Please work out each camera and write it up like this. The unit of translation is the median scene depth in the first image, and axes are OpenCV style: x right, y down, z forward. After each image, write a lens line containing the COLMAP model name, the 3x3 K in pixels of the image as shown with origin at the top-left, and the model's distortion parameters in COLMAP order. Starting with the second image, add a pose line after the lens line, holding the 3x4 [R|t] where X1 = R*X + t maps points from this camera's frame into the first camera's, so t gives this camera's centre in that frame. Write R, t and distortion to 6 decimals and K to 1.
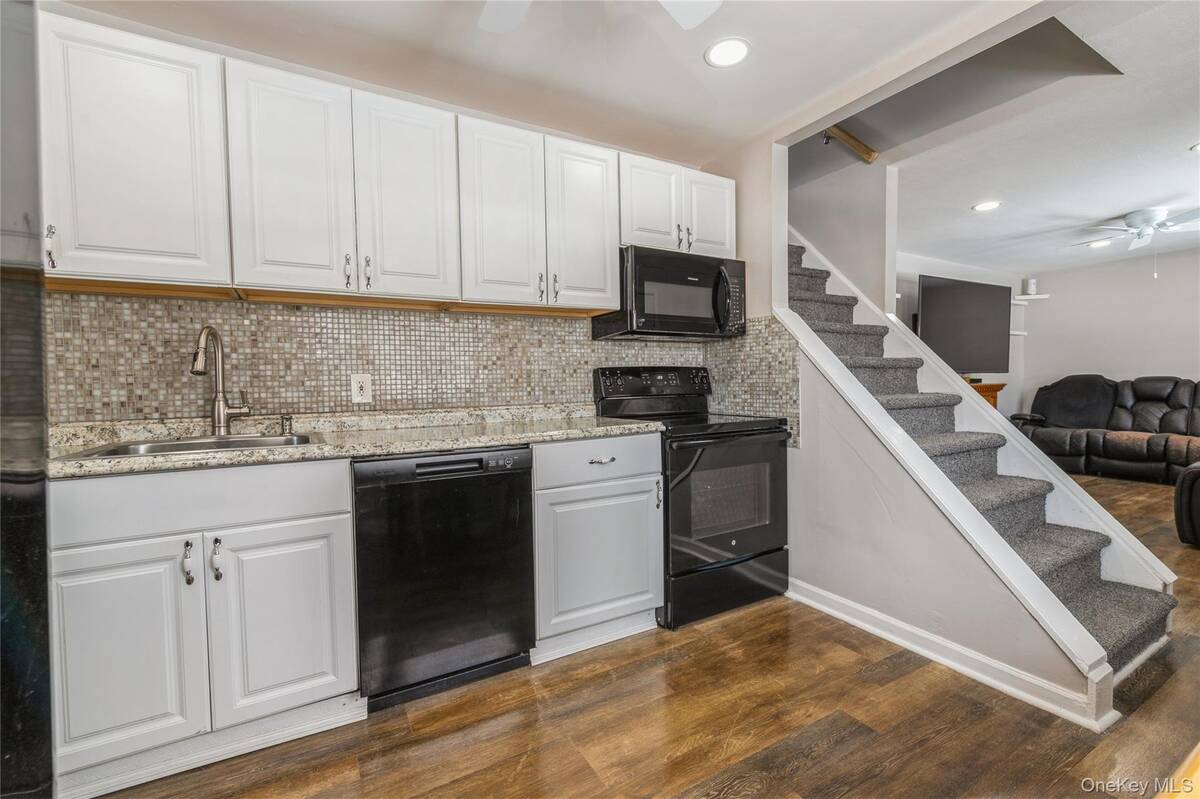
lens RADIAL K [[519.9, 0, 599.5], [0, 519.9, 398.6], [0, 0, 1]] dist [0.000060, 0.000075]
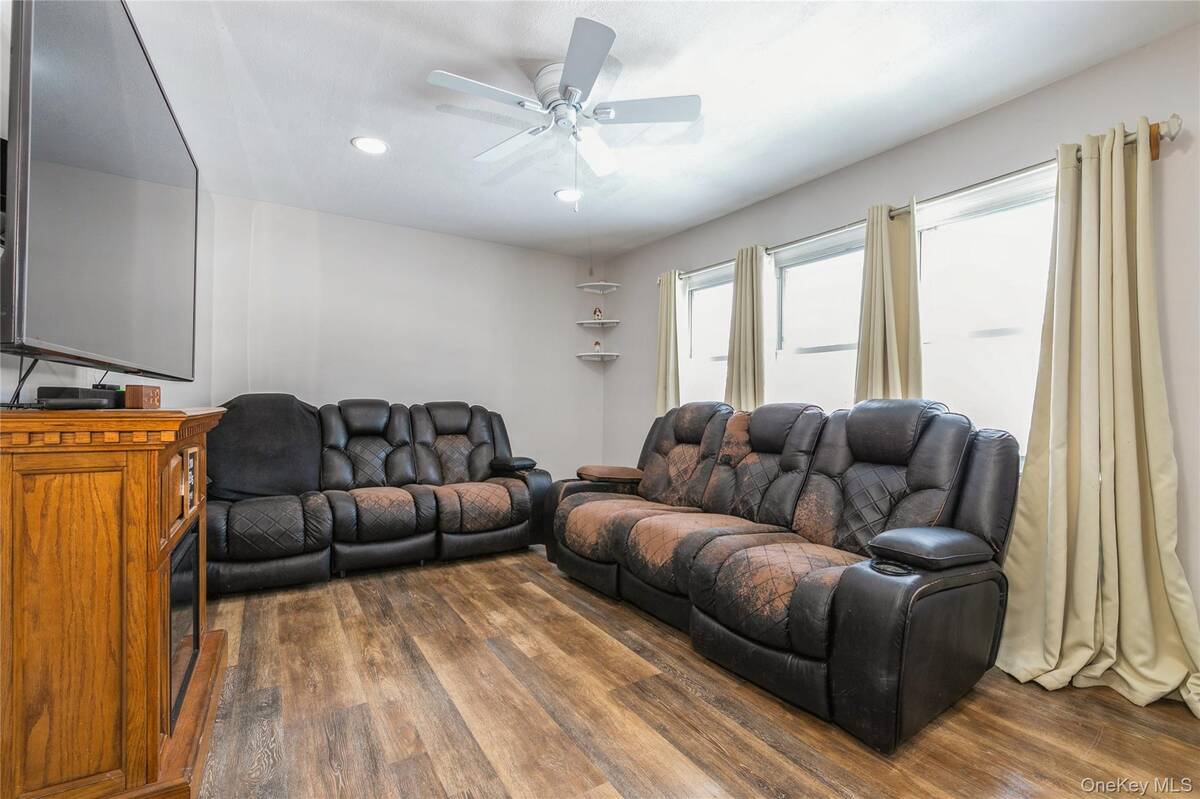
lens RADIAL K [[519.9, 0, 598.7], [0, 519.9, 402.5], [0, 0, 1]] dist [0.000060, 0.000075]
pose [[-0.041338, 0.024244, 0.998851, 0.395676], [0.027915, 0.999343, -0.023101, -0.015669], [-0.998755, 0.026928, -0.041988, 0.742741]]
